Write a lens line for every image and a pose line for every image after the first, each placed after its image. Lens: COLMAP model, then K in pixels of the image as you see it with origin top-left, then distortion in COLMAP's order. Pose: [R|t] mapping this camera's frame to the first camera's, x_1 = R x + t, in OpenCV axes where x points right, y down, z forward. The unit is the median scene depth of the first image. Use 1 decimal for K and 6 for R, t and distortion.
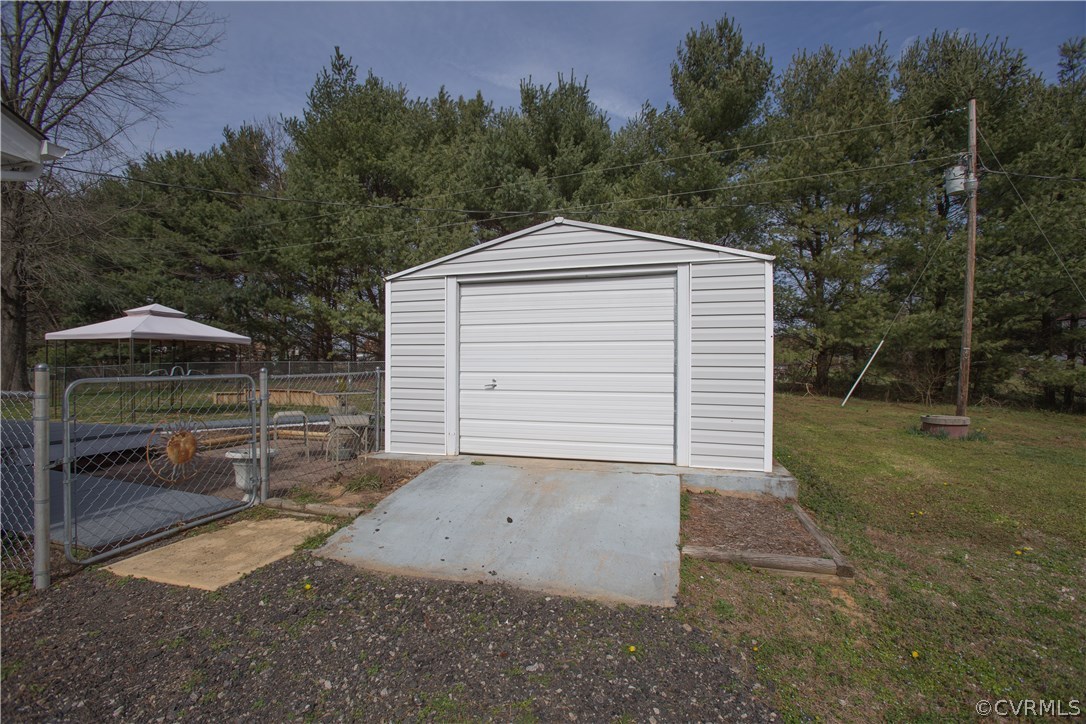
lens RADIAL K [[496.4, 0, 560.8], [0, 496.4, 367.0], [0, 0, 1]] dist [-0.067609, 0.027885]
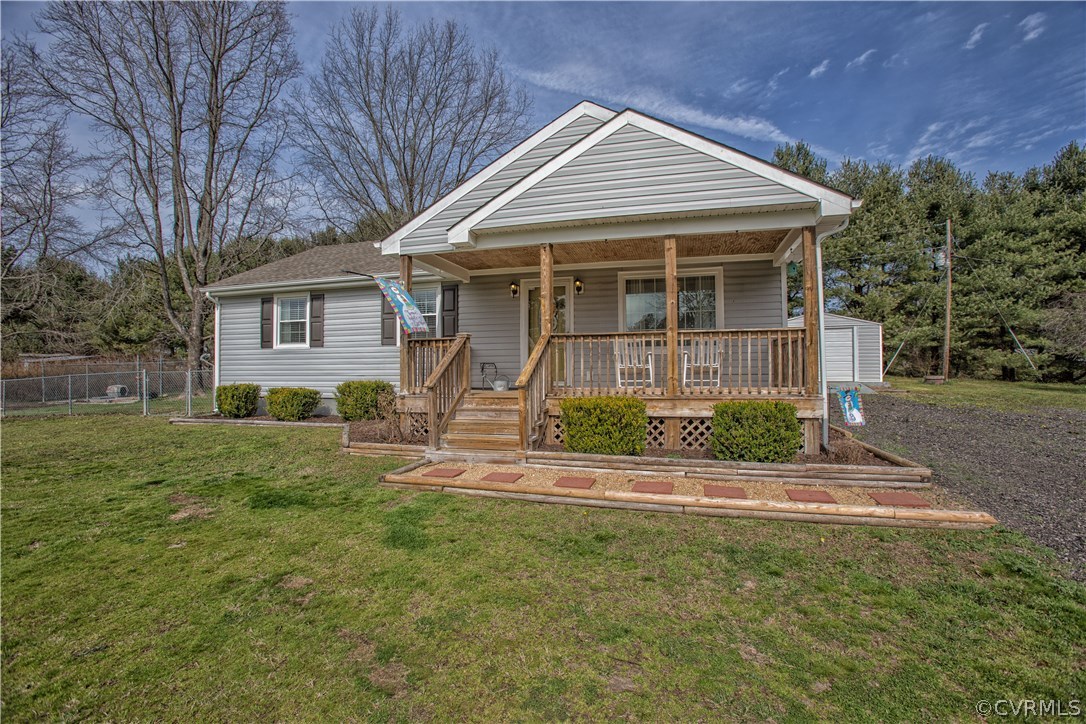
lens RADIAL K [[496.4, 0, 560.8], [0, 496.4, 367.0], [0, 0, 1]] dist [-0.067609, 0.027885]
pose [[0.999879, -0.013677, -0.007392, -0.639325], [0.013681, 0.999906, 0.000550, 0.021026], [0.007384, -0.000651, 0.999973, -0.868380]]
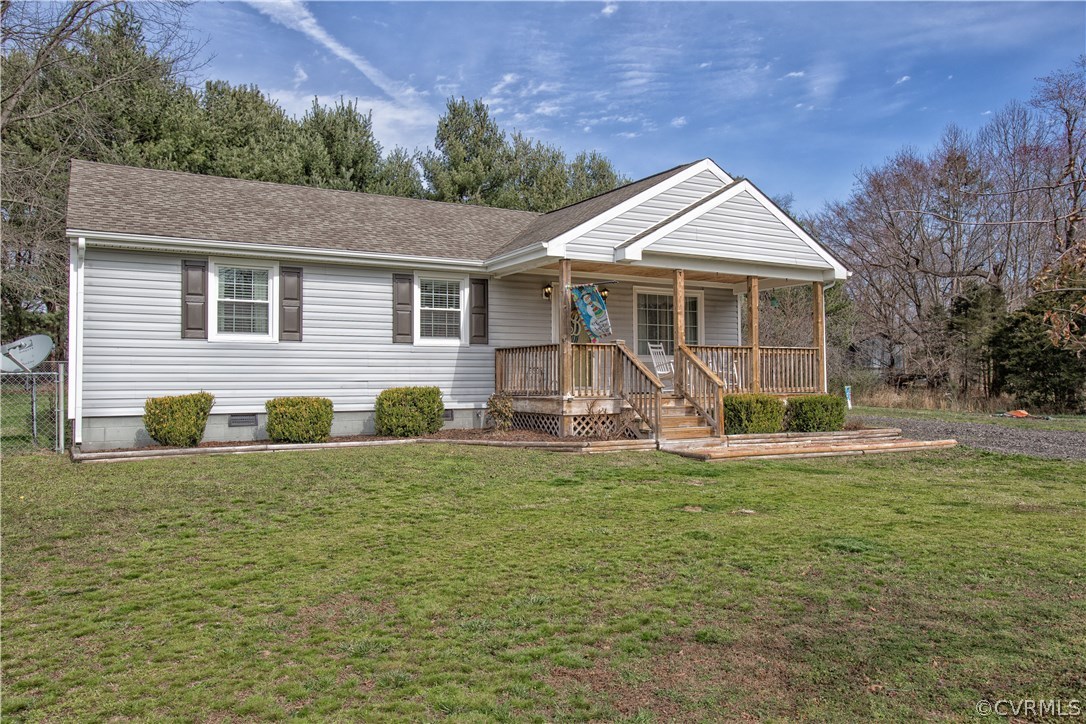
lens RADIAL K [[877.8, 0, 543.0], [0, 877.8, 362.0], [0, 0, 1]] dist [0.000489, -0.003754]
pose [[0.687075, 0.007479, 0.726548, -1.609803], [0.004759, 0.999879, -0.014794, 0.023959], [-0.726571, 0.013622, 0.686956, -0.985004]]
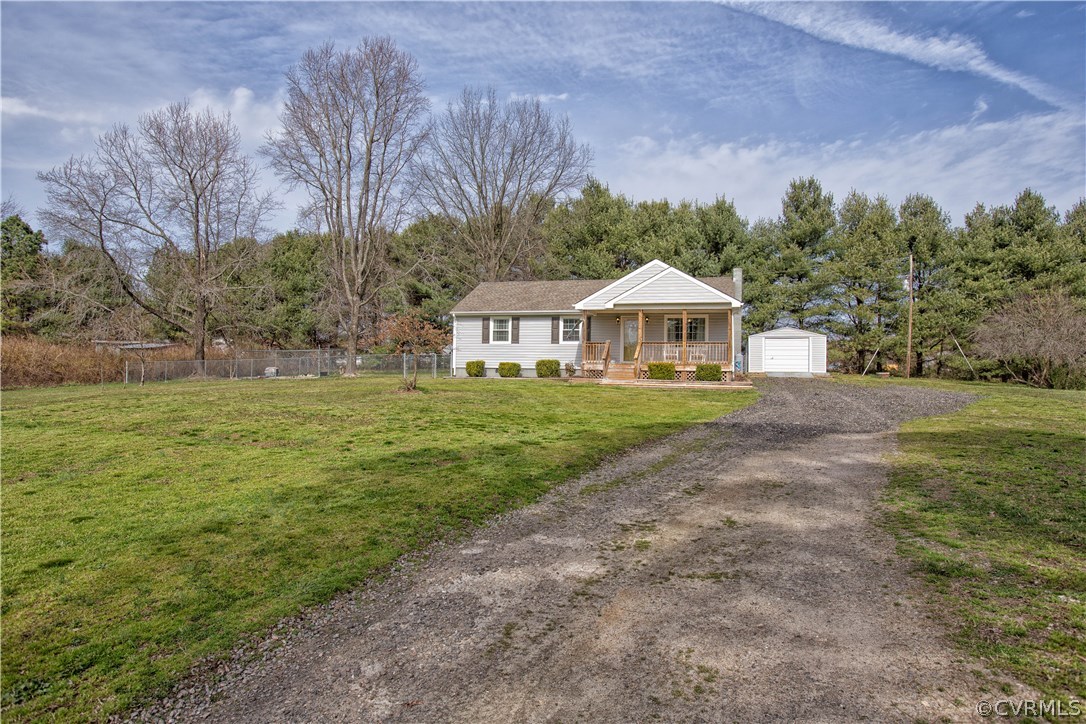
lens RADIAL K [[697.3, 0, 543.0], [0, 697.3, 362.0], [0, 0, 1]] dist [-0.003526, -0.001310]
pose [[0.999686, 0.010384, -0.022791, -0.903870], [-0.010711, 0.999841, -0.014272, 0.080116], [0.022639, 0.014511, 0.999638, -2.451750]]
